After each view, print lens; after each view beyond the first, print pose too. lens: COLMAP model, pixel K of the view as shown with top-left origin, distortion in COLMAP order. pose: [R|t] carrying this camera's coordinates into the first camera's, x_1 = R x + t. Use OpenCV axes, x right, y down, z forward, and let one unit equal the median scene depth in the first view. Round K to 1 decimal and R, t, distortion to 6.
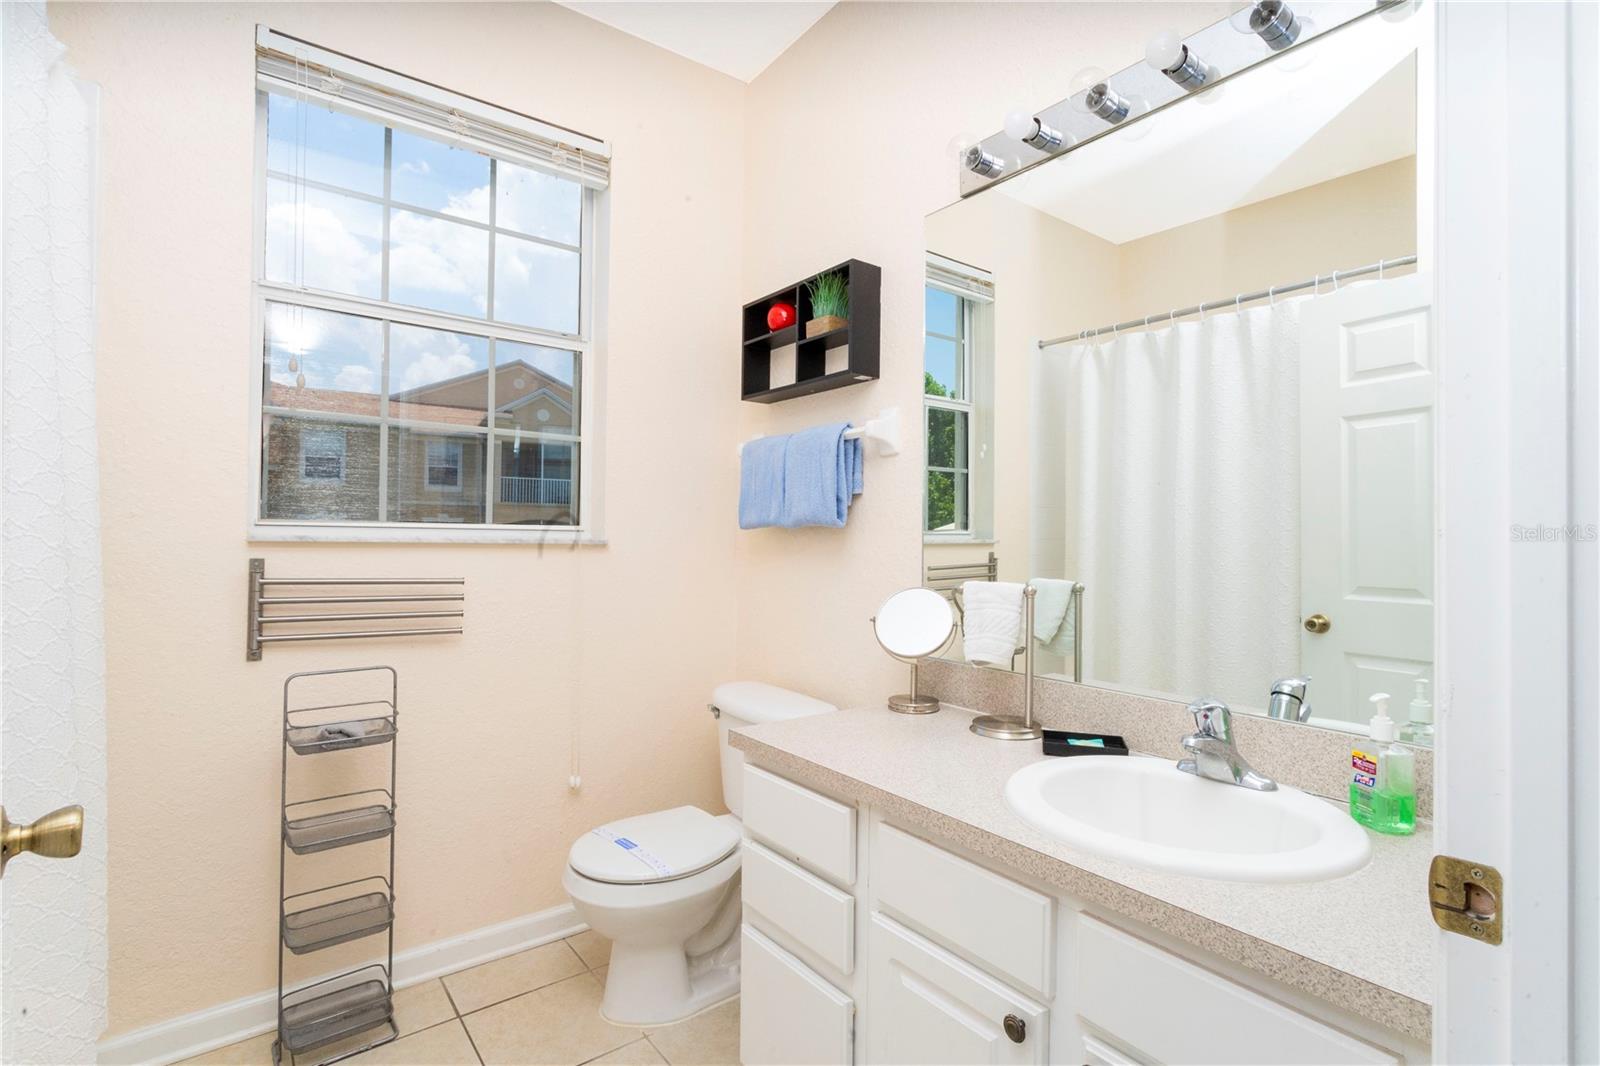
lens RADIAL K [[756.1, 0, 794.1], [0, 756.1, 528.5], [0, 0, 1]] dist [-0.004486, 0.003624]
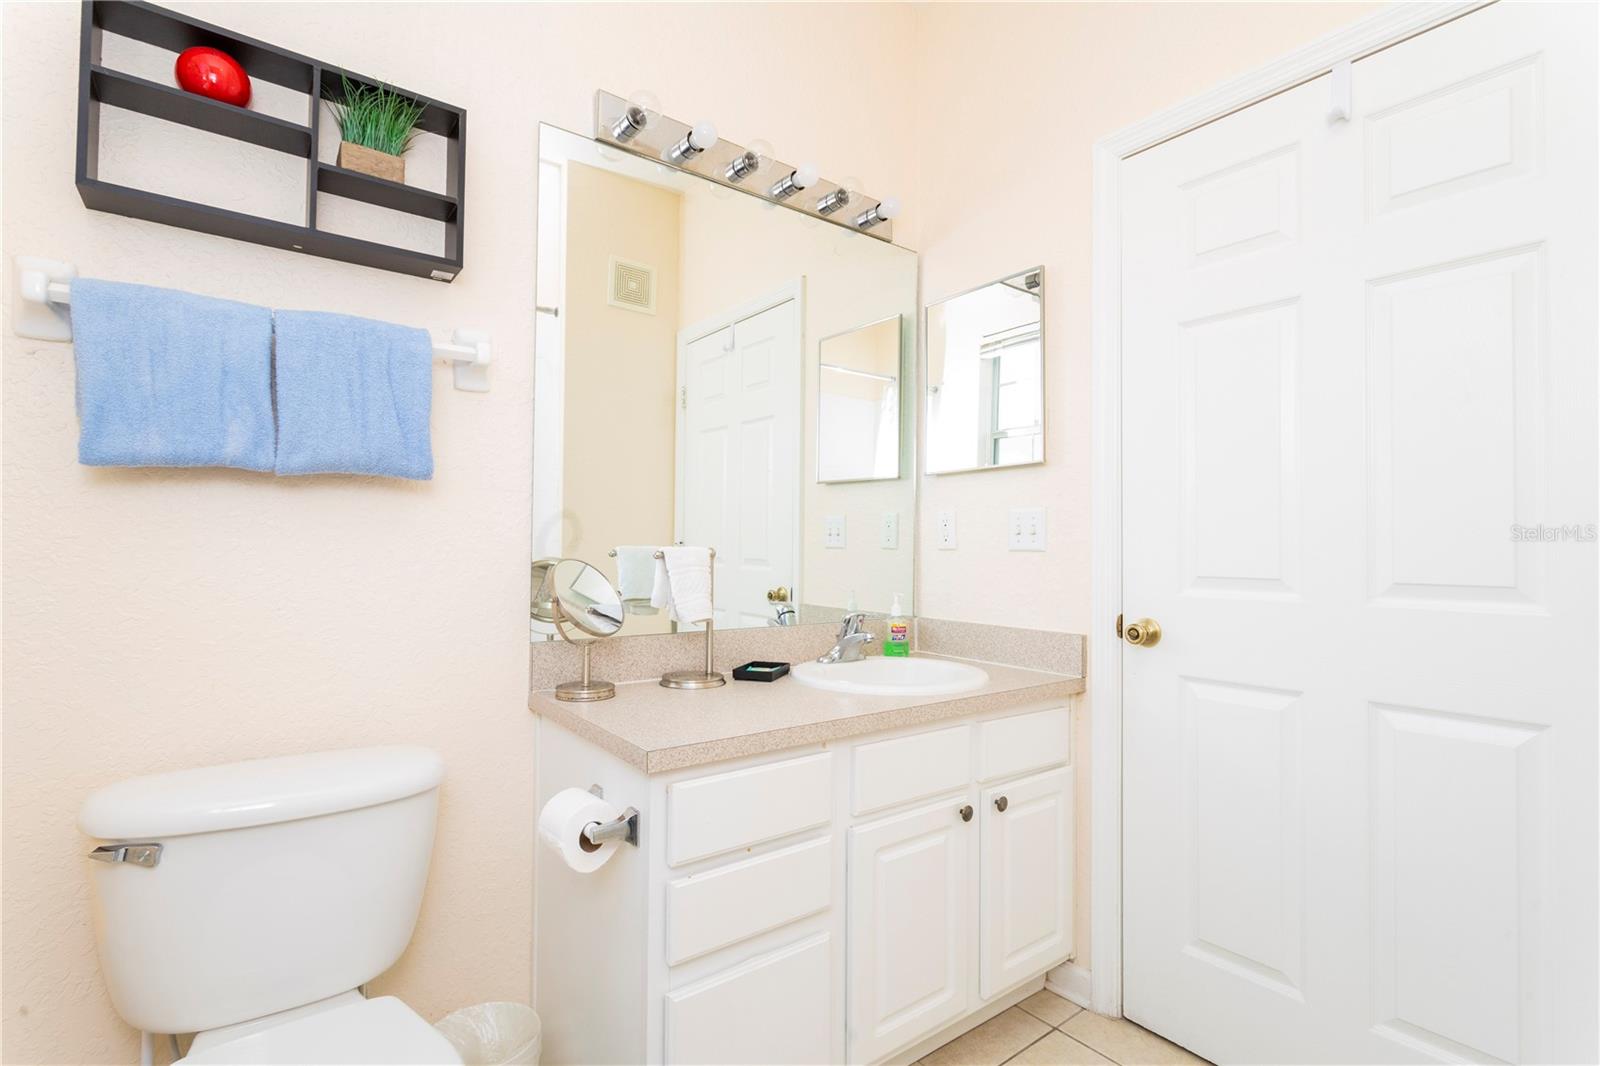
lens RADIAL K [[756.1, 0, 810.5], [0, 756.1, 530.7], [0, 0, 1]] dist [-0.004486, 0.003624]
pose [[-0.008123, 0.013480, 0.999876, -0.958640], [-0.017584, 0.999753, -0.013621, 0.072685], [-0.999812, -0.017692, -0.007884, 0.993963]]
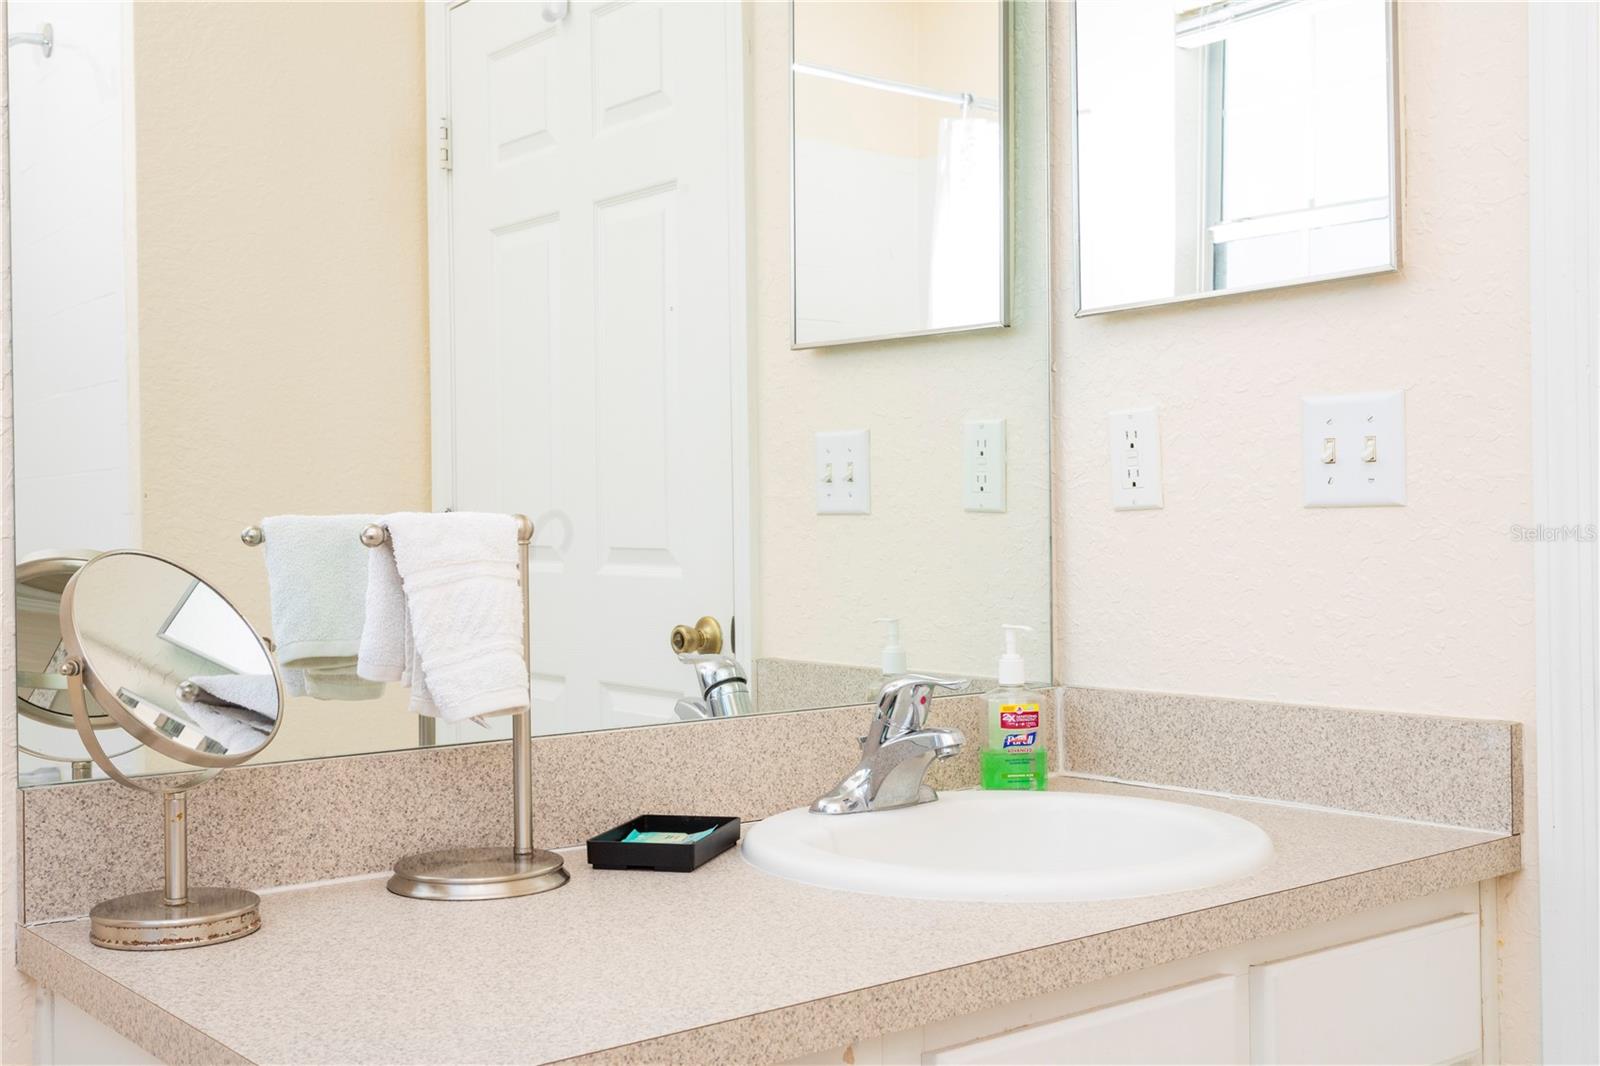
lens RADIAL K [[1783.6, 0, 801.1], [0, 1783.6, 530.7], [0, 0, 1]] dist [0.000126, 0.000000]
pose [[-0.028159, -0.011843, 0.999533, -0.771331], [0.006010, 0.999910, 0.012017, 0.087032], [-0.999585, 0.006345, -0.028085, 1.009258]]
